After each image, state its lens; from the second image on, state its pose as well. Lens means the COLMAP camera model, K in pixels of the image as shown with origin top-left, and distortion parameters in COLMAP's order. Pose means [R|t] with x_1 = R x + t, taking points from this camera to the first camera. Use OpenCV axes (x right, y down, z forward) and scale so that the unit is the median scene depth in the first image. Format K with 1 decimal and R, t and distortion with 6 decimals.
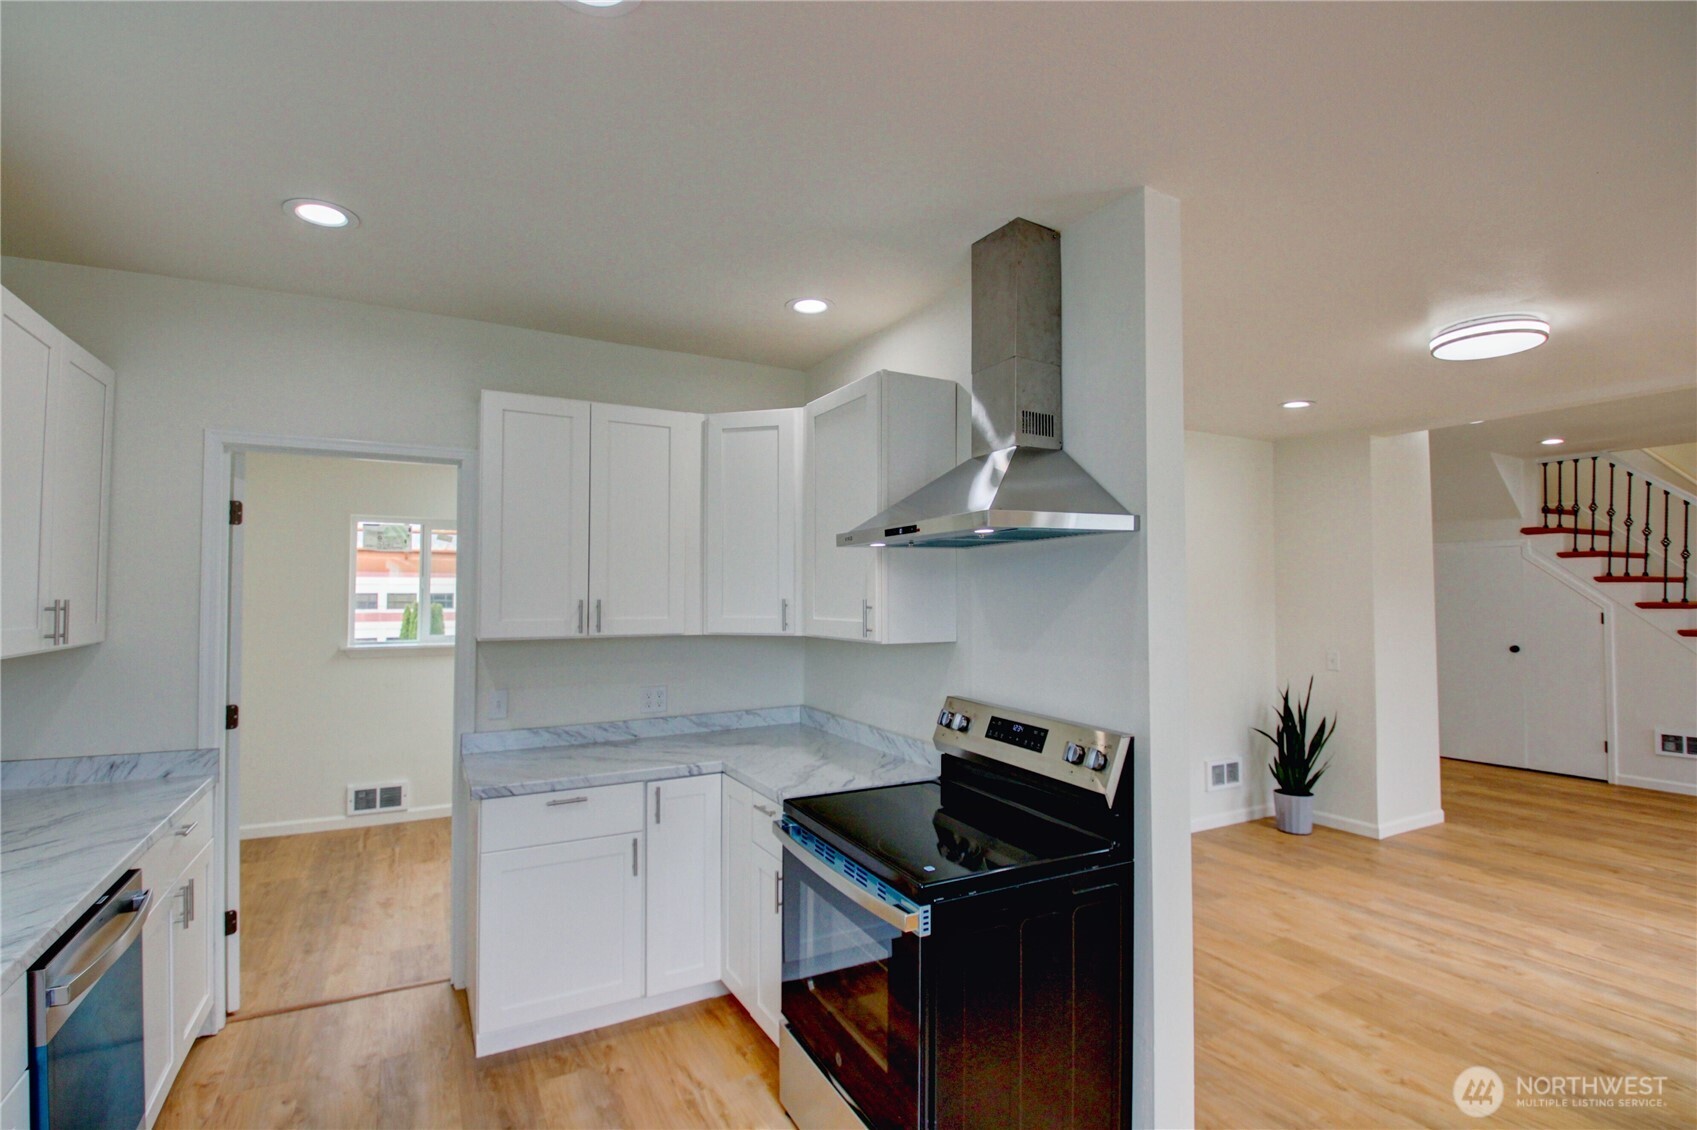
lens RADIAL K [[798.6, 0, 840.5], [0, 798.6, 573.2], [0, 0, 1]] dist [0.002134, -0.016720]
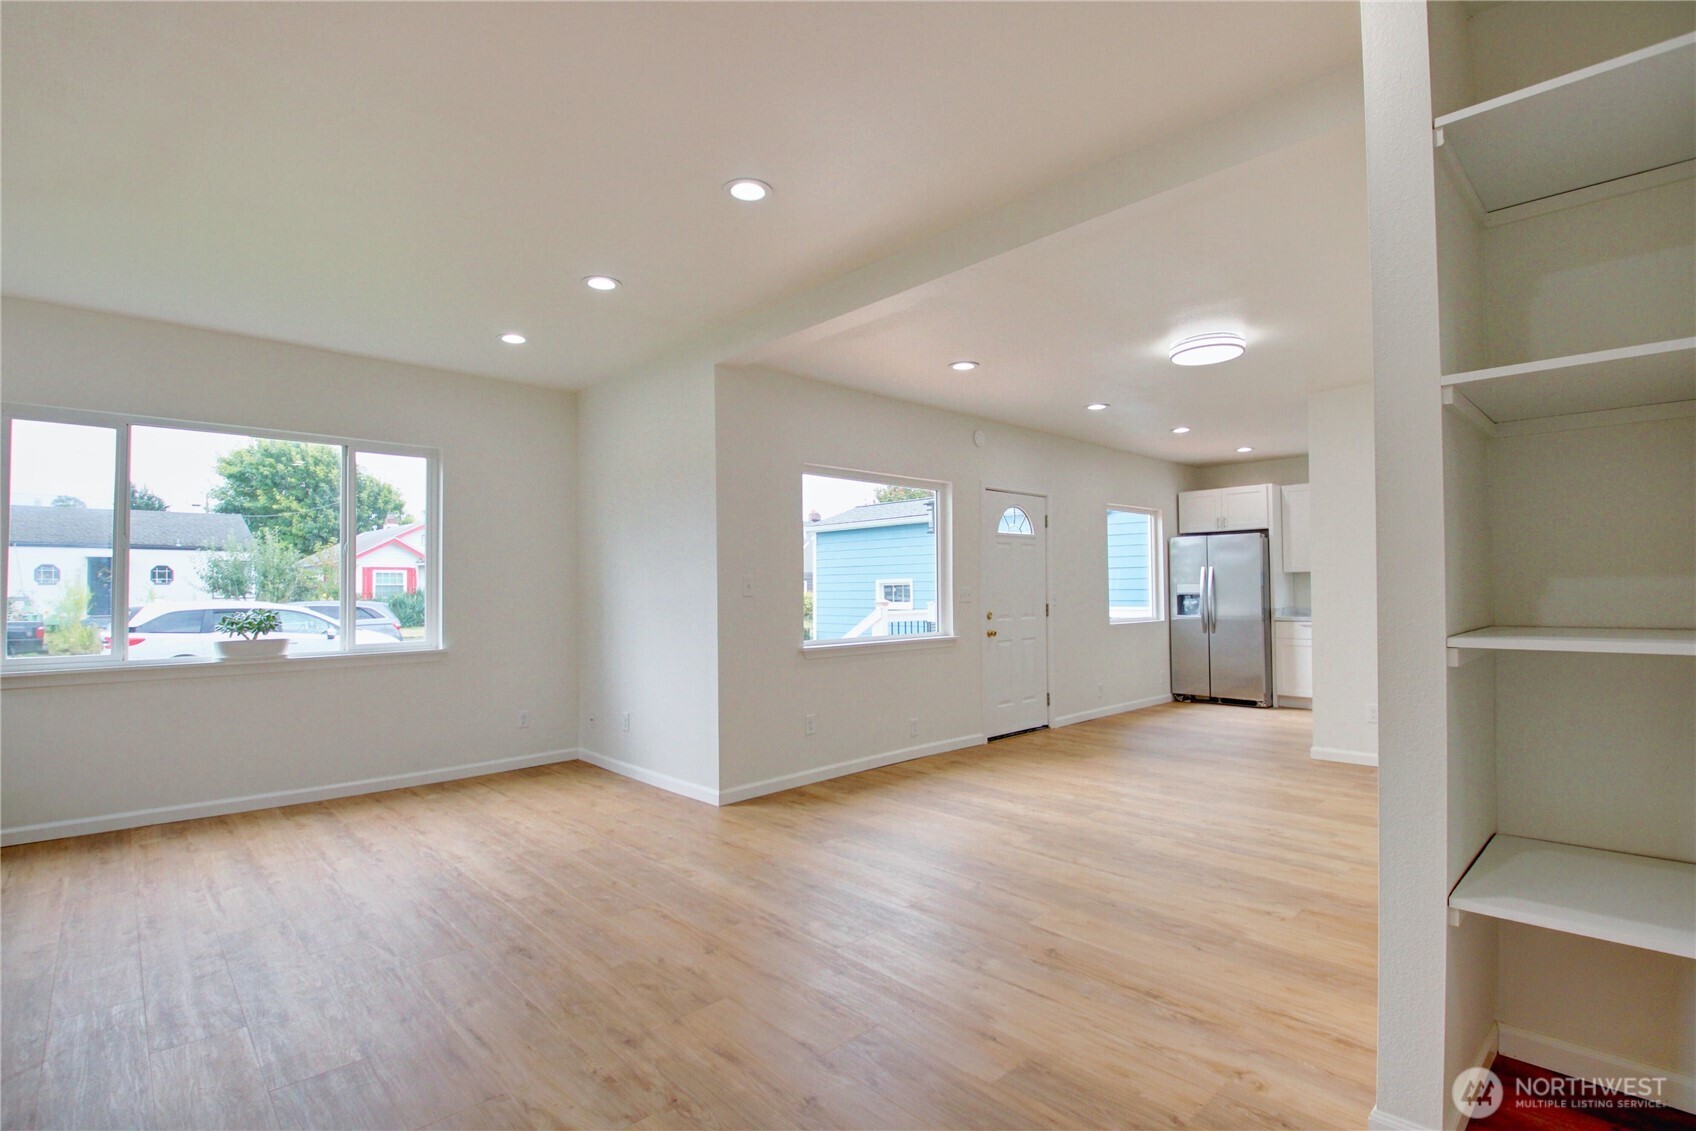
lens RADIAL K [[798.2, 0, 840.0], [0, 798.2, 573.7], [0, 0, 1]] dist [0.002134, -0.016720]
pose [[-0.968032, 0.004047, -0.250792, 0.883799], [0.015372, 0.998948, -0.043213, 0.075139], [0.250353, -0.045686, -0.967076, 1.067212]]
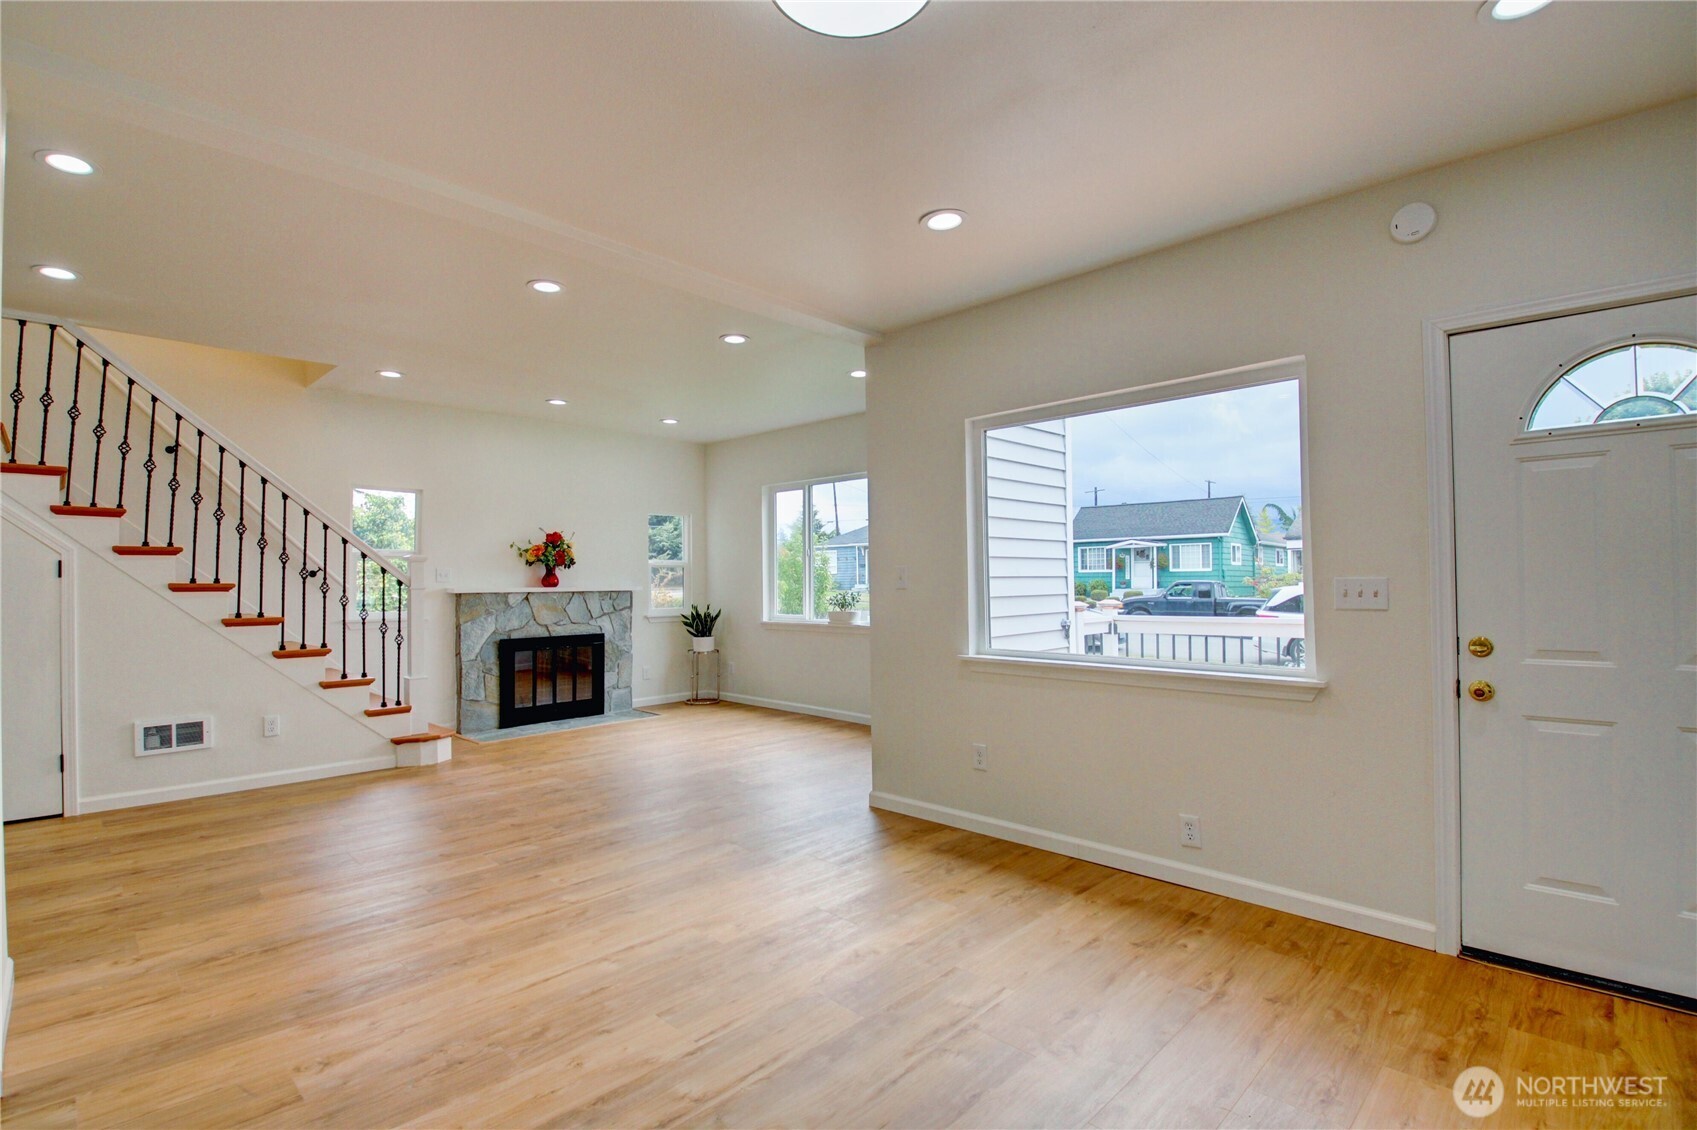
lens RADIAL K [[796.6, 0, 840.7], [0, 796.6, 559.4], [0, 0, 1]] dist [-0.000547, -0.012549]
pose [[-0.282553, 0.029775, 0.958790, 0.152357], [-0.017083, 0.999203, -0.036064, 0.062364], [-0.959100, -0.026569, -0.281819, 0.564003]]
